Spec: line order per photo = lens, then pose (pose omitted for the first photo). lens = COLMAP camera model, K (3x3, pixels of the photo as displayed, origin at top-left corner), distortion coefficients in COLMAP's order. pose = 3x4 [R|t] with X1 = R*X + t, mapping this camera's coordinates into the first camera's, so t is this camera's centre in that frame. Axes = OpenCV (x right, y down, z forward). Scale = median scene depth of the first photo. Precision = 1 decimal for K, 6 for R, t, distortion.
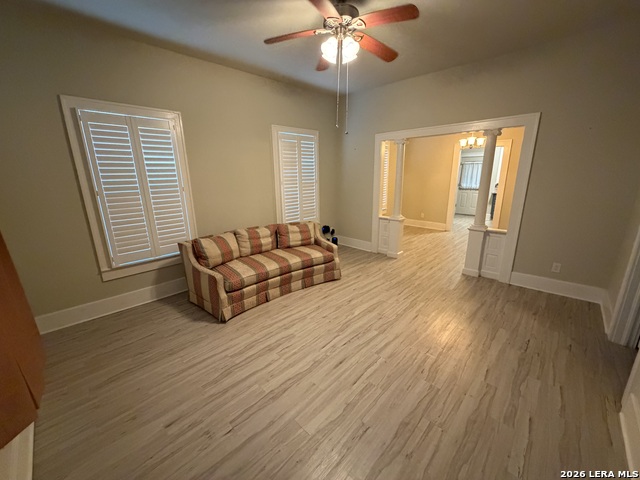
lens RADIAL K [[254.9, 0, 320.0], [0, 254.9, 240.0], [0, 0, 1]] dist [-0.001481, 0.000184]
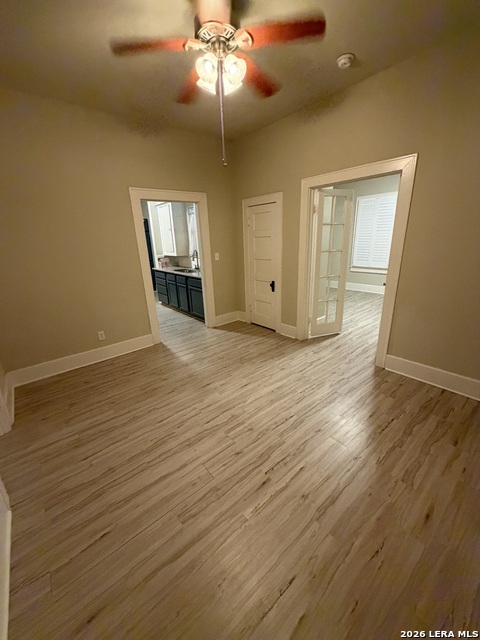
lens RADIAL K [[254.9, 0, 240.0], [0, 254.9, 320.0], [0, 0, 1]] dist [-0.001481, 0.000184]
pose [[0.993320, 0.025227, -0.112601, 0.916285], [-0.018357, 0.997930, 0.061636, -0.072500], [0.113922, -0.059157, 0.991727, 0.225821]]
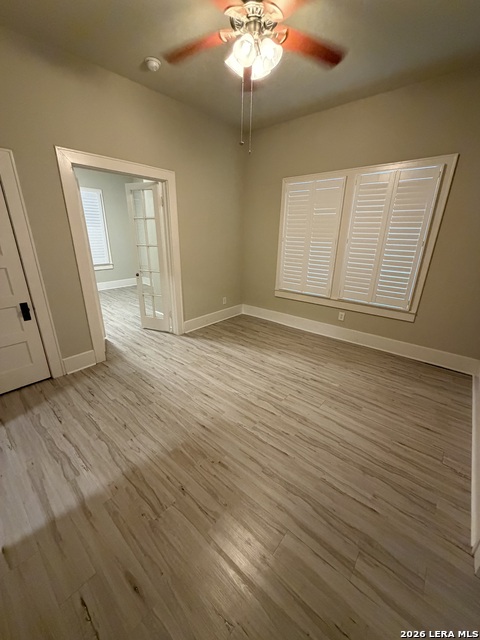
lens RADIAL K [[254.9, 0, 240.0], [0, 254.9, 320.0], [0, 0, 1]] dist [-0.001481, 0.000184]
pose [[-0.047592, -0.307967, 0.950206, 0.653507], [0.243858, 0.918917, 0.310040, -0.125955], [-0.968642, 0.246471, 0.031367, 0.462844]]
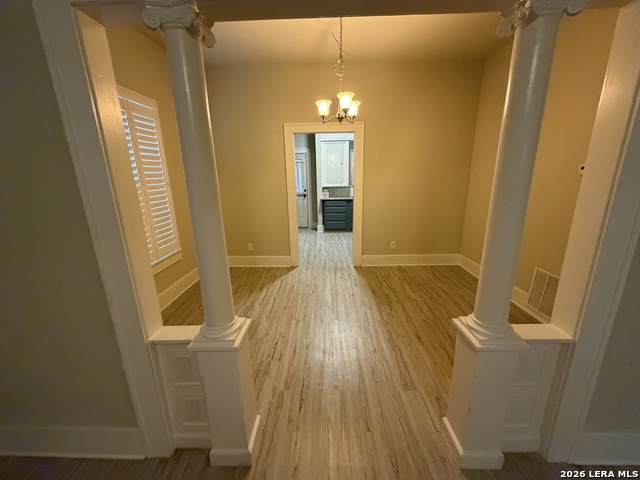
lens RADIAL K [[254.9, 0, 320.0], [0, 254.9, 240.0], [0, 0, 1]] dist [-0.001481, 0.000184]
pose [[0.738370, -0.162568, 0.654509, 0.111127], [0.171361, 0.983884, 0.051062, -0.088179], [-0.652262, 0.074455, 0.754328, 0.358082]]
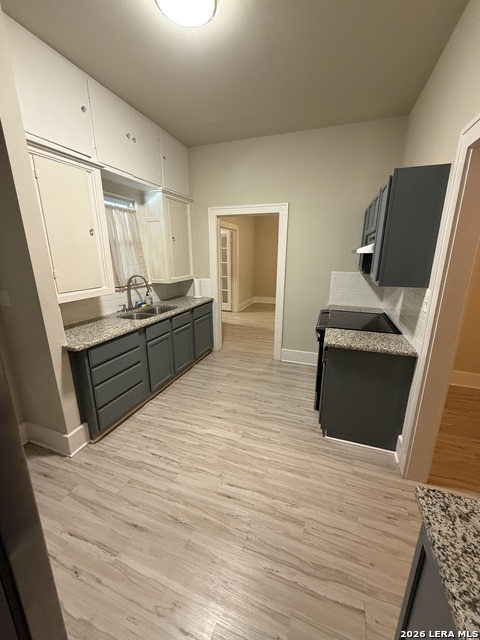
lens RADIAL K [[254.9, 0, 240.0], [0, 254.9, 320.0], [0, 0, 1]] dist [-0.001481, 0.000184]
pose [[-0.402693, -0.214560, 0.889833, 0.367730], [0.233830, 0.915769, 0.326634, -0.222822], [-0.884964, 0.339603, -0.318603, 0.828525]]
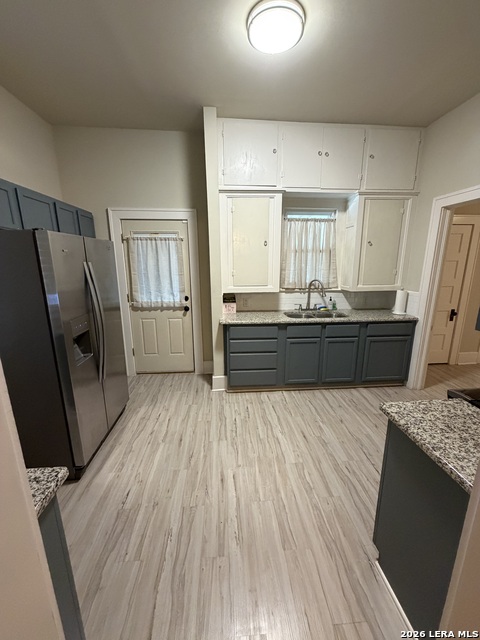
lens RADIAL K [[254.9, 0, 240.0], [0, 254.9, 320.0], [0, 0, 1]] dist [-0.001481, 0.000184]
pose [[0.670054, -0.152548, 0.726469, 0.390160], [0.174205, 0.983640, 0.045874, -0.177850], [-0.721582, 0.095816, 0.685666, 0.655953]]
